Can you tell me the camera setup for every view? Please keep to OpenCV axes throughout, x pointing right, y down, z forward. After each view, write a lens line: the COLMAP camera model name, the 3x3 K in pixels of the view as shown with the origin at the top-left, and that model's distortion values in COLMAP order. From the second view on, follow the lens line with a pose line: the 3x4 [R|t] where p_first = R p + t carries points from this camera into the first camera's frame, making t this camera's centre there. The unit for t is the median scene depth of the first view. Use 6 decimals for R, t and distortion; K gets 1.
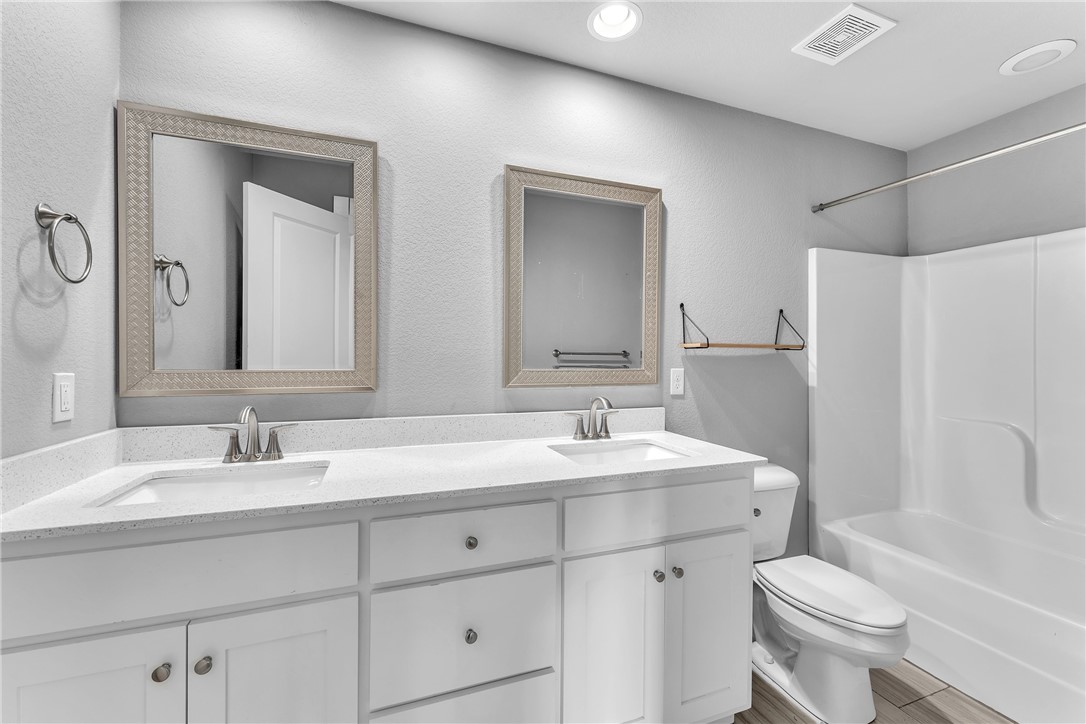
lens RADIAL K [[449.1, 0, 549.3], [0, 449.1, 352.5], [0, 0, 1]] dist [-0.000977, -0.000527]
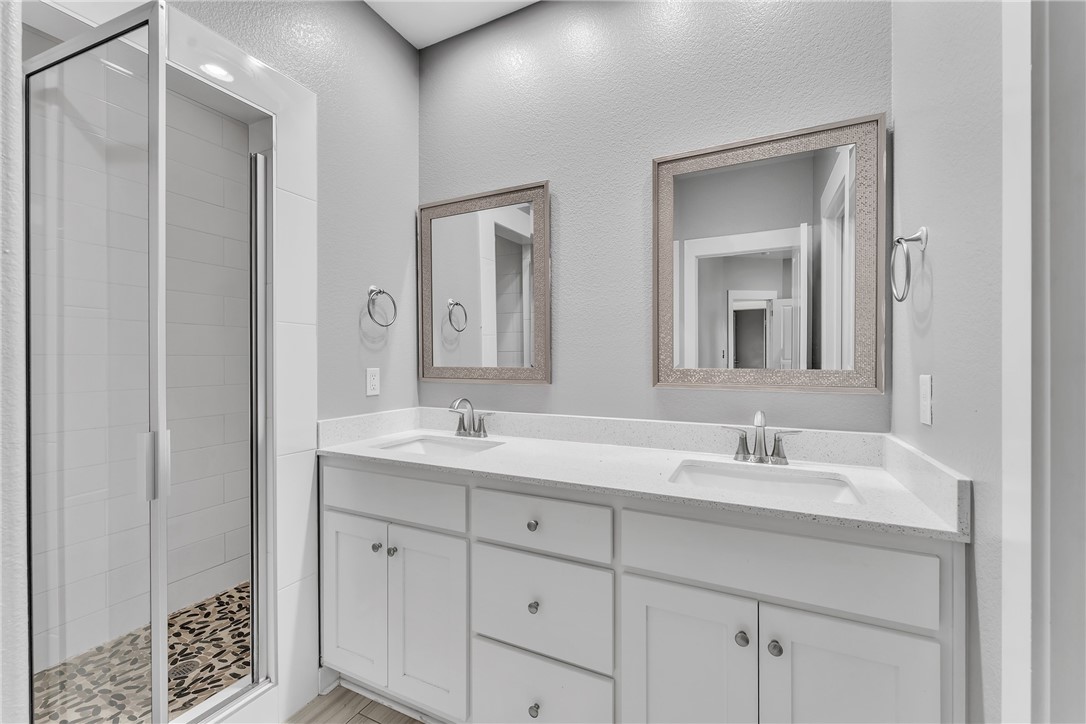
lens RADIAL K [[449.1, 0, 546.7], [0, 449.1, 370.2], [0, 0, 1]] dist [-0.000977, -0.000527]
pose [[0.679765, 0.006143, -0.733404, 0.544439], [0.012584, 0.999720, 0.020038, 0.005436], [0.733322, -0.022850, 0.679498, 0.205955]]
